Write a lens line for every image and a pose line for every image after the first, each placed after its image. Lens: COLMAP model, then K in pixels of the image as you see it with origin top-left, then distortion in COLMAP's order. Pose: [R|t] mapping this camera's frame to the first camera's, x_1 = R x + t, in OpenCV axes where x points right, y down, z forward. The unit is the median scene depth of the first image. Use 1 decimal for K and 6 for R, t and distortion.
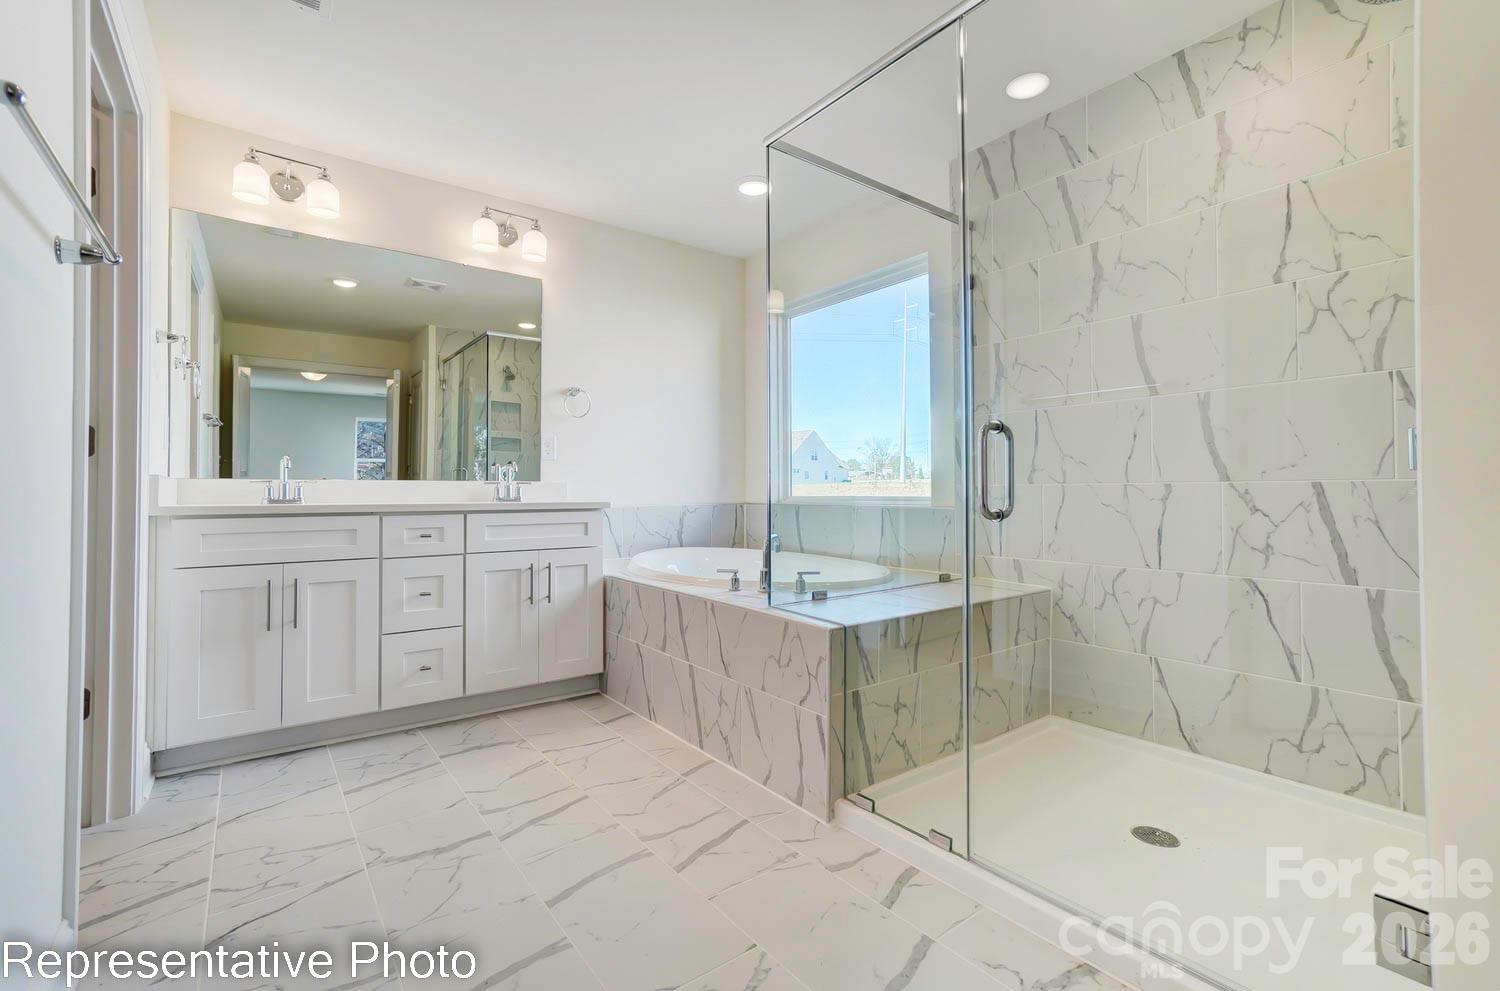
lens RADIAL K [[649.3, 0, 752.3], [0, 649.3, 487.3], [0, 0, 1]] dist [-0.004314, 0.004150]
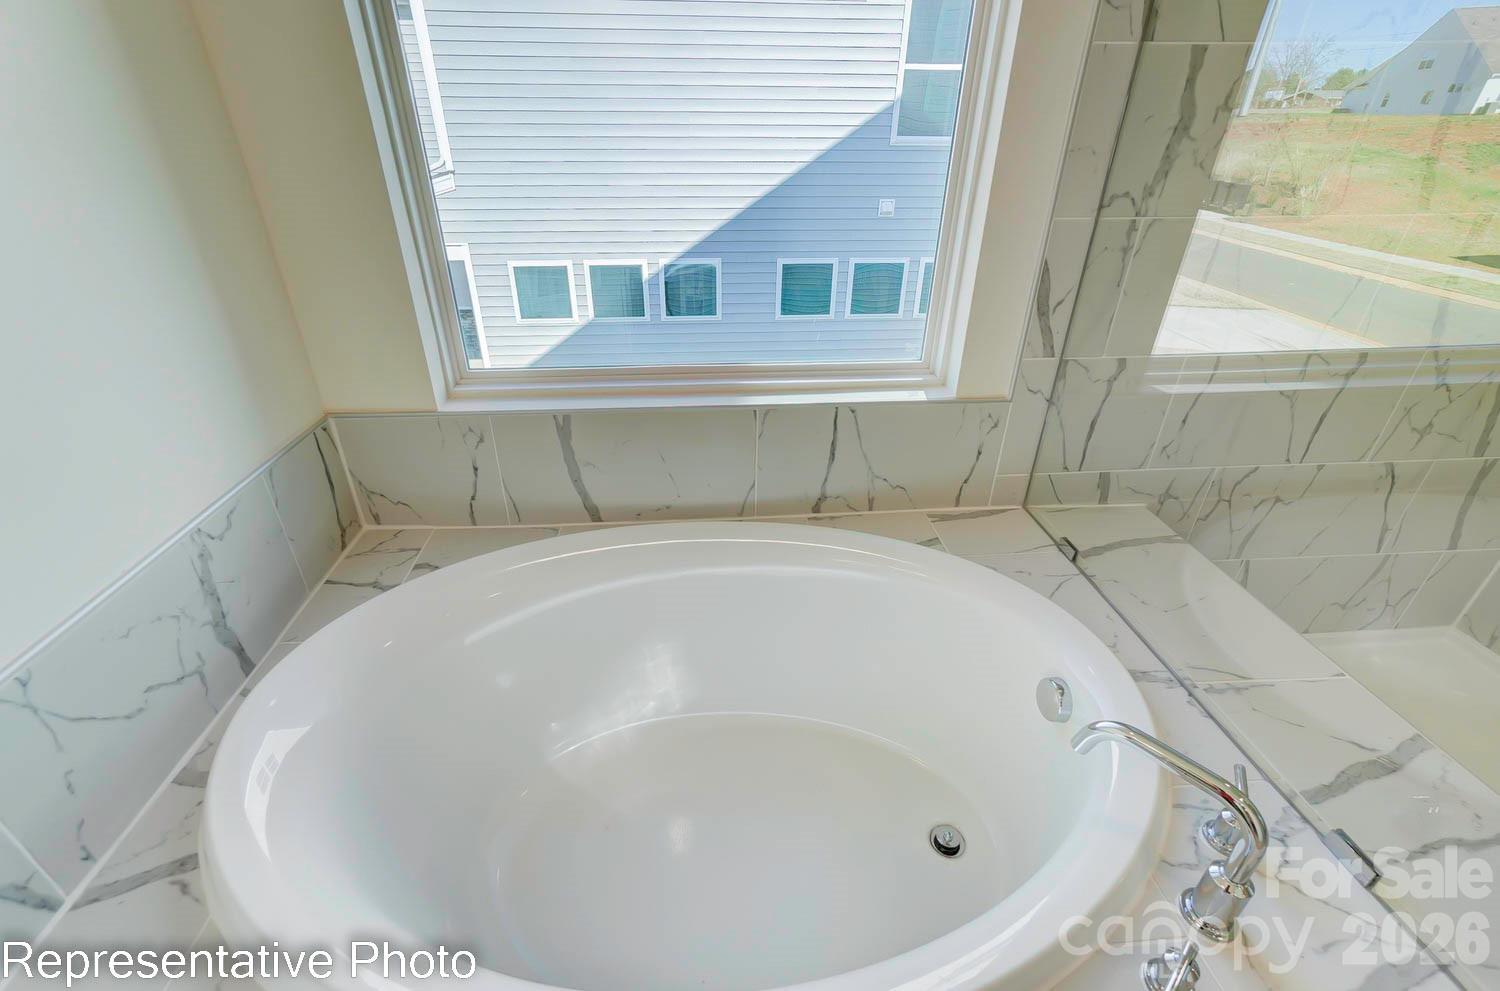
lens RADIAL K [[649.3, 0, 743.4], [0, 649.3, 484.4], [0, 0, 1]] dist [-0.004314, 0.004150]
pose [[0.544870, -0.398953, 0.737532, -0.303448], [-0.015944, 0.874475, 0.484808, -0.215689], [-0.838369, -0.275916, 0.470114, 1.231441]]
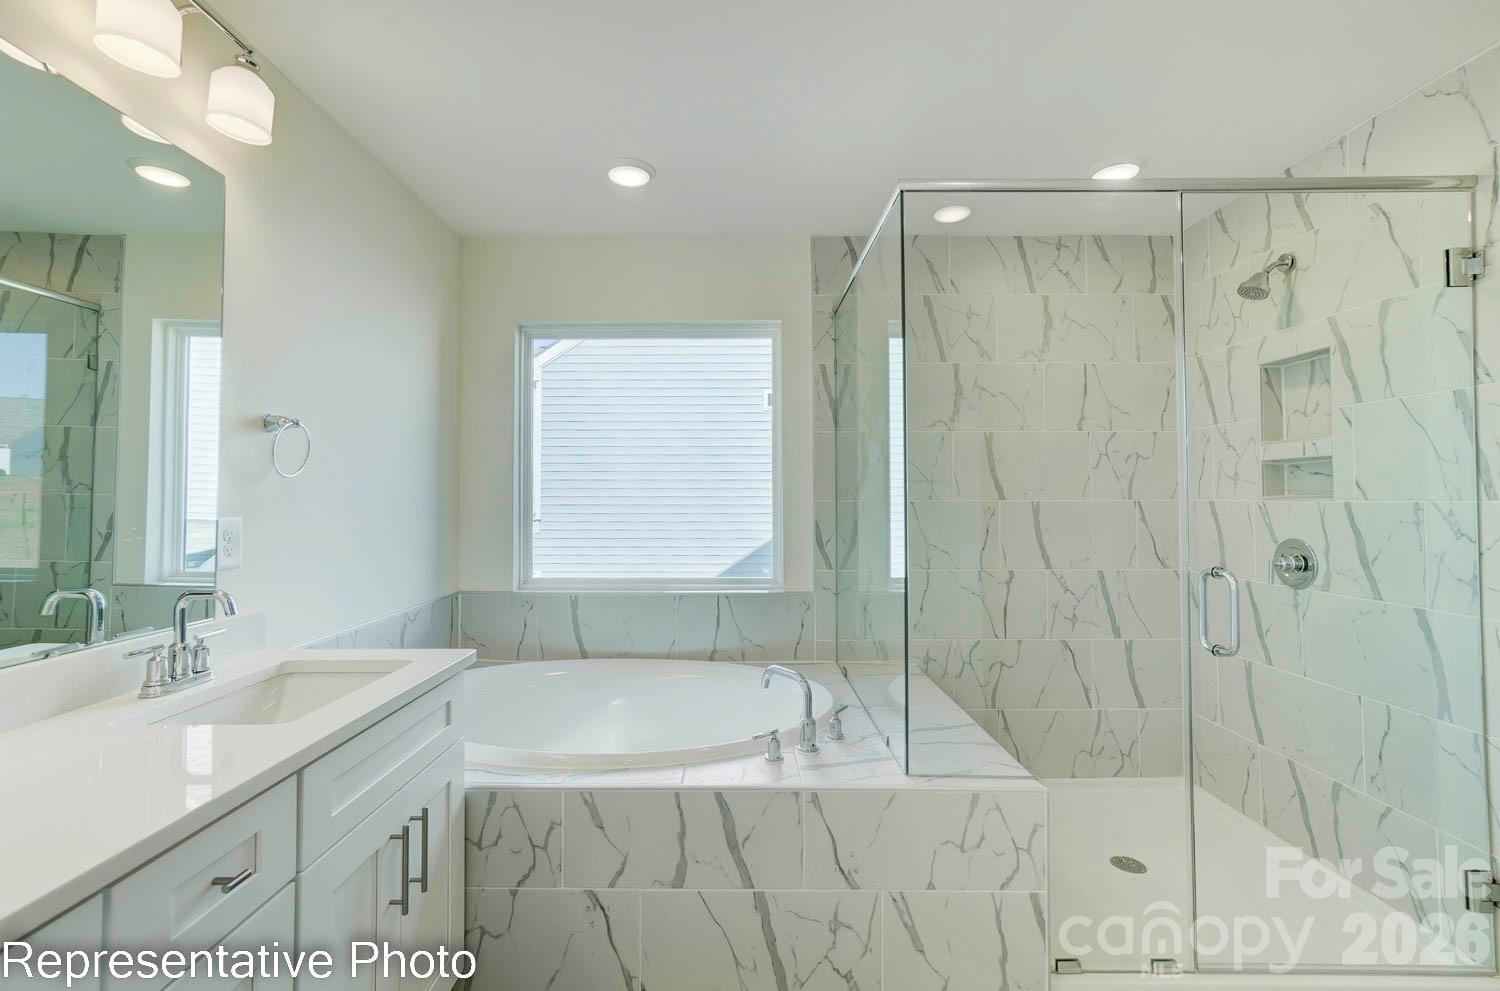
lens RADIAL K [[649.3, 0, 742.6], [0, 649.3, 487.8], [0, 0, 1]] dist [-0.004314, 0.004150]
pose [[0.609330, 0.015164, 0.792772, -0.710592], [-0.008910, 0.999885, -0.012278, -0.151939], [-0.792867, 0.000418, 0.609395, 0.663794]]
